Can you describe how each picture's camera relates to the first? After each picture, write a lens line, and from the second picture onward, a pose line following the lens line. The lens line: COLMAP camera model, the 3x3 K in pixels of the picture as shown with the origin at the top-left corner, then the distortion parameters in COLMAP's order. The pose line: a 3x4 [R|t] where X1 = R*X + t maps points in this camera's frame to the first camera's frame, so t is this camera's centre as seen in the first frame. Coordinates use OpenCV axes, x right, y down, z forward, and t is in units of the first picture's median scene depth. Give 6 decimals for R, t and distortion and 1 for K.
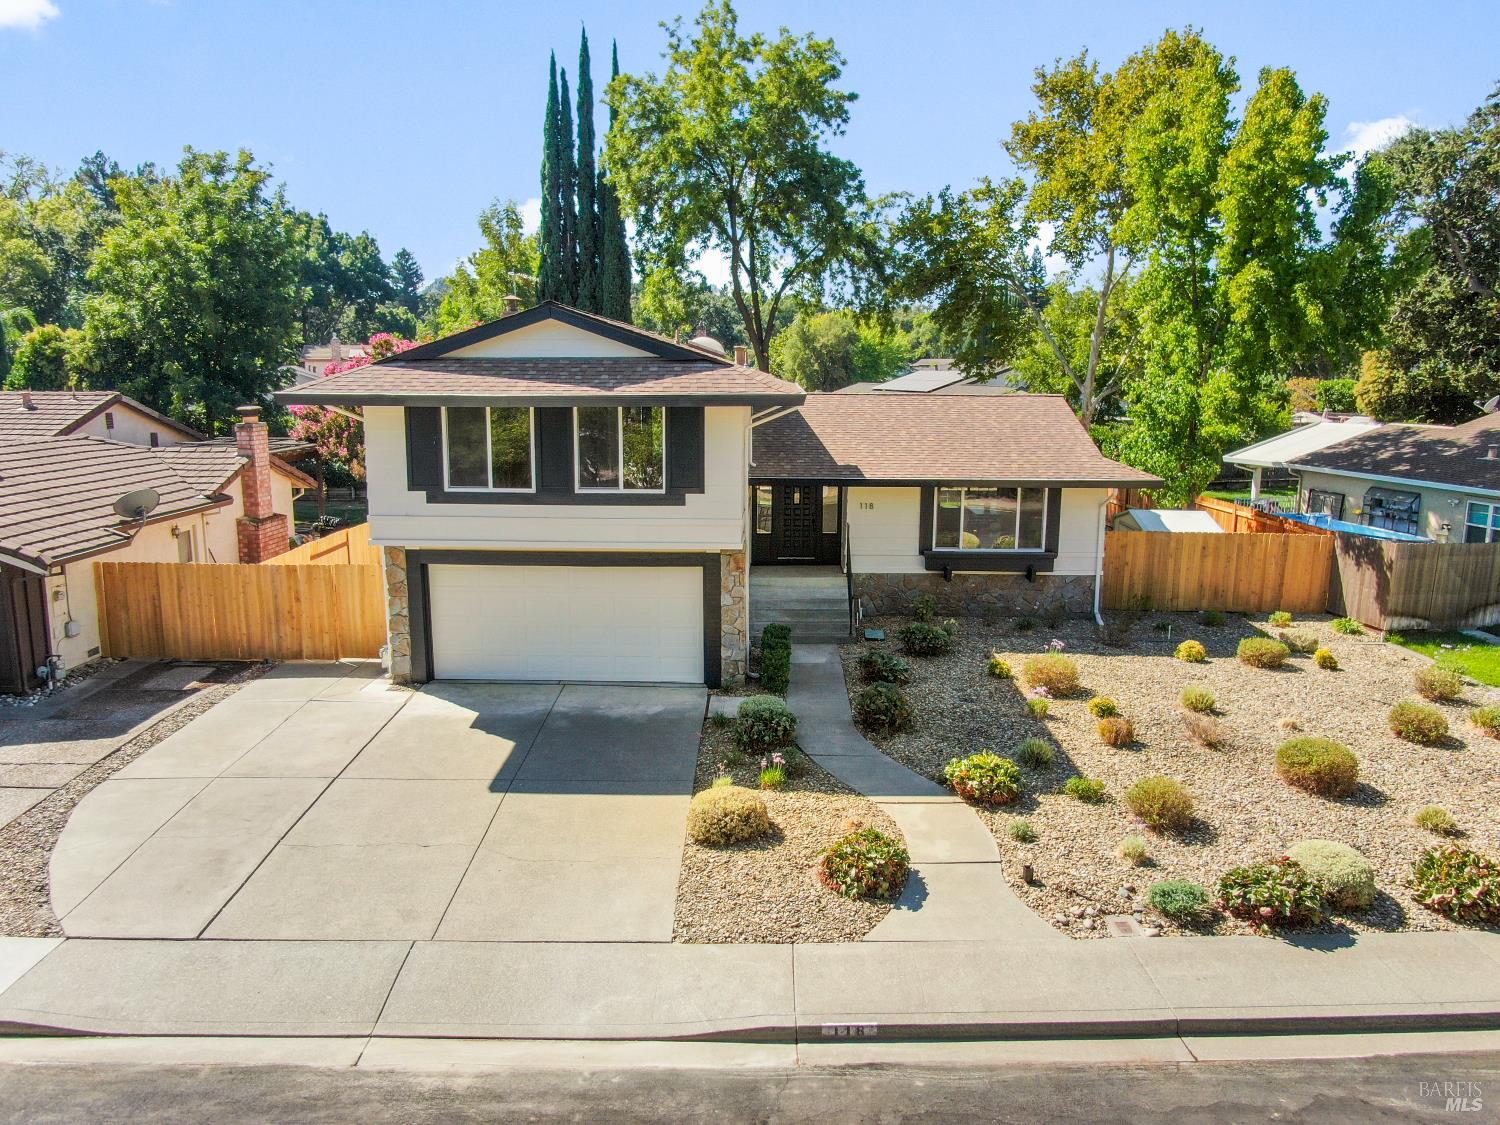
lens RADIAL K [[1077.7, 0, 755.7], [0, 1077.7, 564.5], [0, 0, 1]] dist [-0.016139, 0.000450]
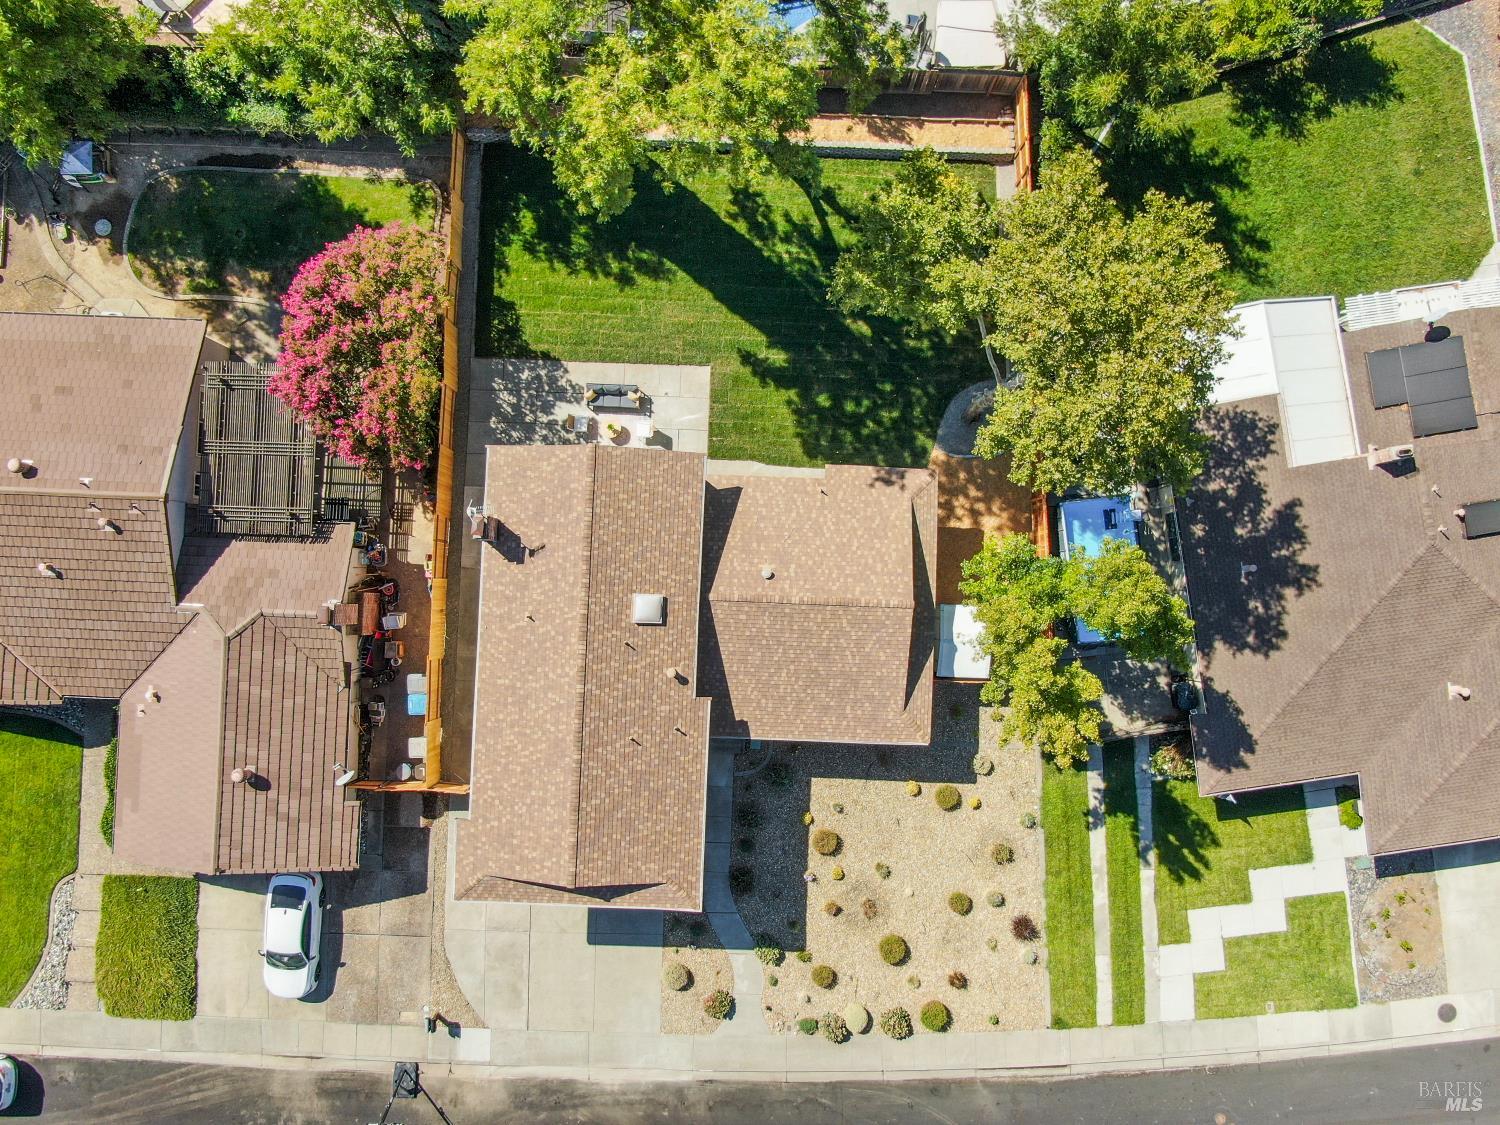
lens RADIAL K [[1110.4, 0, 754.4], [0, 1110.4, 559.4], [0, 0, 1]] dist [-0.015415, -0.000892]
pose [[0.999743, 0.022640, 0.000603, 0.124078], [-0.005203, 0.203652, 0.979030, -2.258850], [0.022043, -0.978782, 0.203717, 1.133859]]
